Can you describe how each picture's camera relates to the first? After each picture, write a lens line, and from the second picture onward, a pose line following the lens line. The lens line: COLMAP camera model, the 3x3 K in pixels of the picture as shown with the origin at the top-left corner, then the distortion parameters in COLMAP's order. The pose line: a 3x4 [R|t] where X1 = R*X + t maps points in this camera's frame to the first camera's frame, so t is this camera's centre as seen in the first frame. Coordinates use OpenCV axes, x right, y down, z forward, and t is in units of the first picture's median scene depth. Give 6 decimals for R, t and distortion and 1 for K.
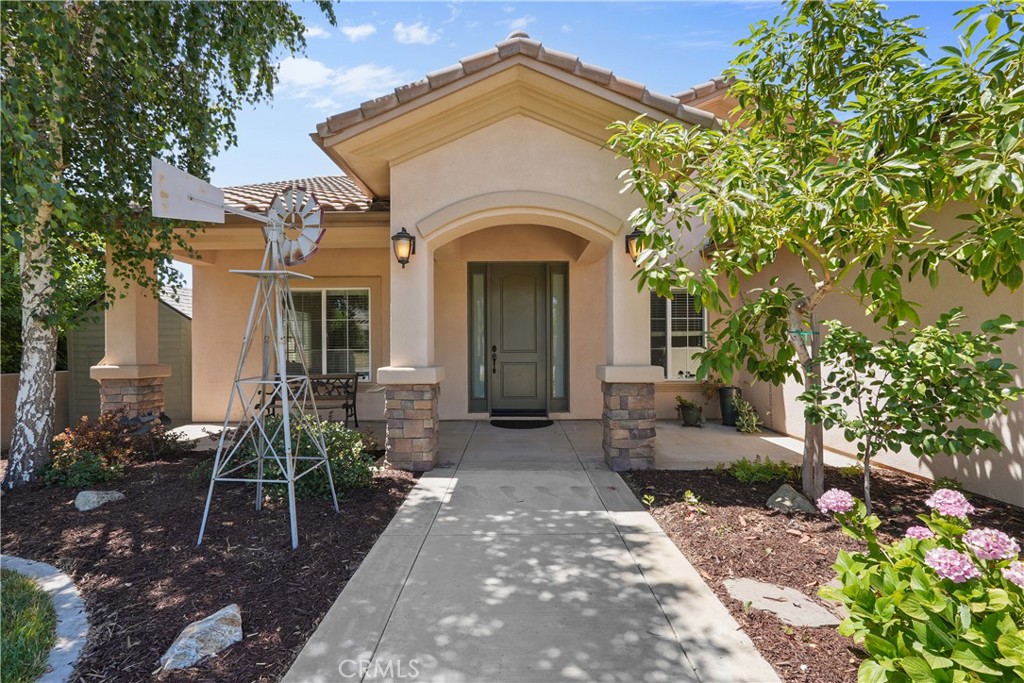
lens RADIAL K [[455.6, 0, 512.0], [0, 455.6, 341.5], [0, 0, 1]] dist [-0.000496, 0.000192]
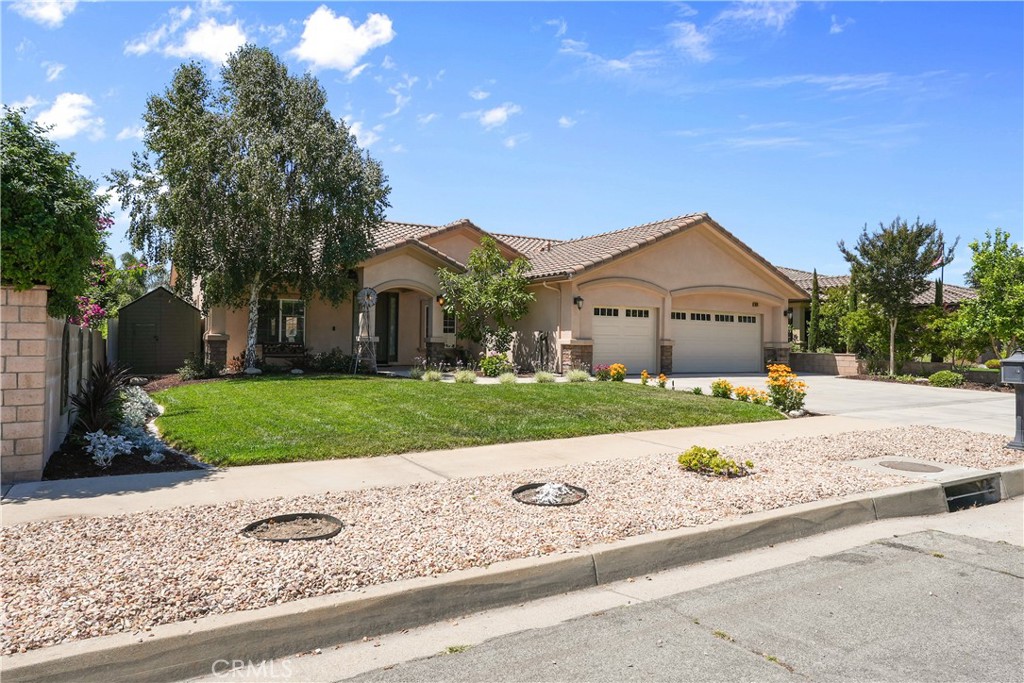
lens RADIAL K [[651.5, 0, 512.0], [0, 651.5, 341.5], [0, 0, 1]] dist [-0.004704, -0.000821]
pose [[0.866983, 0.016591, 0.498062, -1.537876], [-0.022737, 0.999722, 0.006277, 0.043910], [-0.497819, -0.016767, 0.867119, -3.170143]]
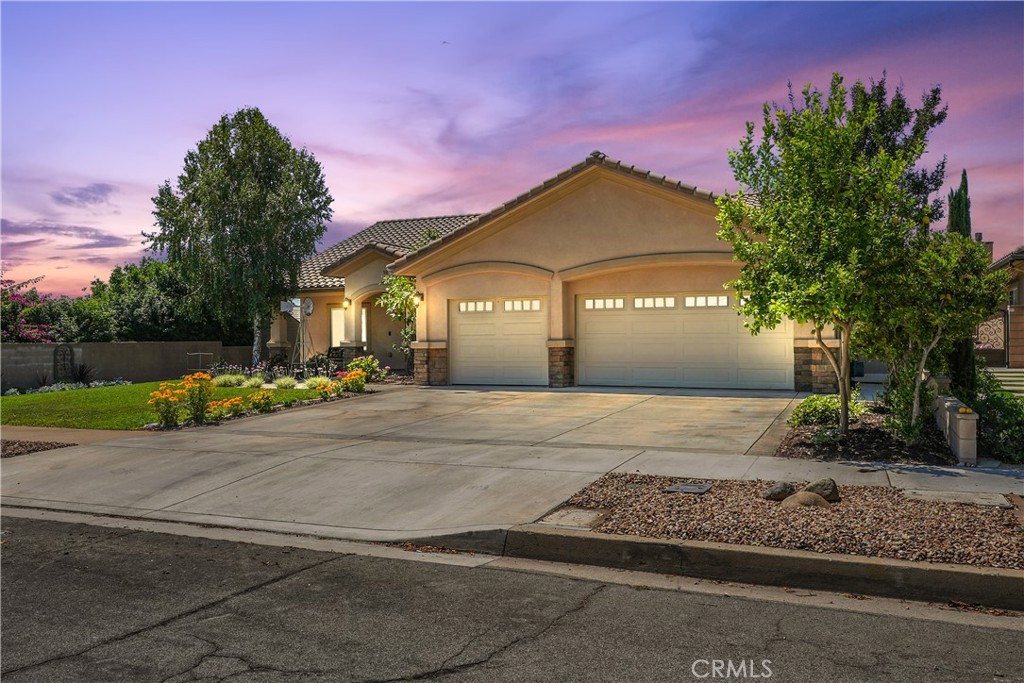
lens RADIAL K [[826.0, 0, 512.0], [0, 826.0, 341.5], [0, 0, 1]] dist [0.004709, 0.000027]
pose [[0.914166, -0.001429, -0.405338, 3.009235], [0.006872, 0.999905, 0.011974, -0.003720], [0.405282, -0.013732, 0.914088, -3.631665]]
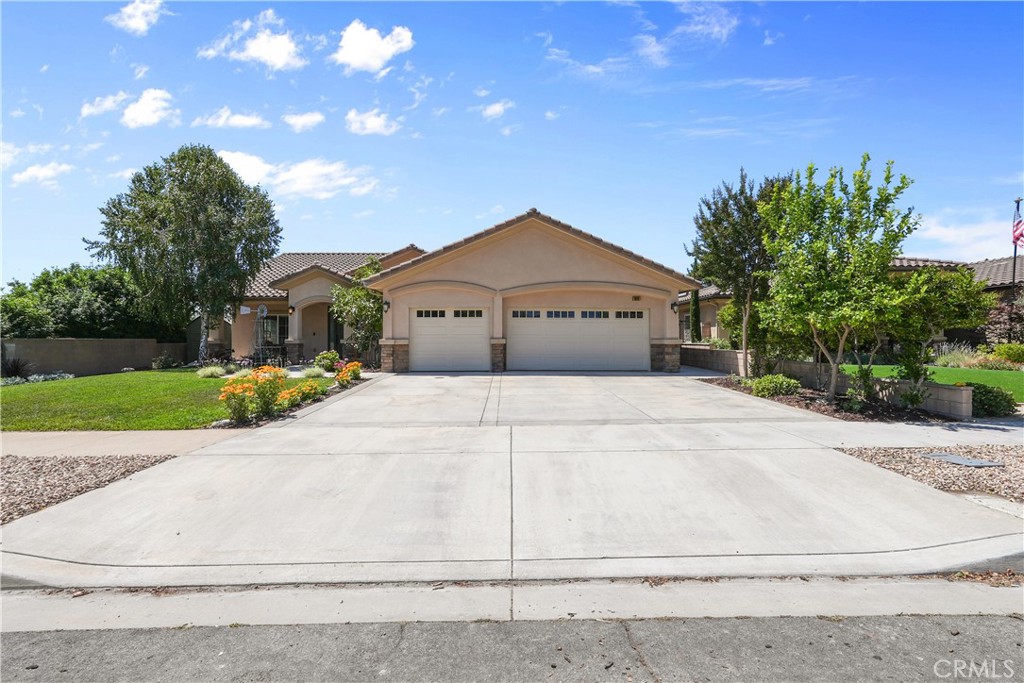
lens RADIAL K [[455.6, 0, 512.0], [0, 455.6, 341.5], [0, 0, 1]] dist [-0.000496, 0.000192]
pose [[0.999826, 0.003512, 0.018301, 1.612582], [-0.003645, 0.999967, 0.007261, 0.035410], [-0.018274, -0.007326, 0.999806, -3.014252]]
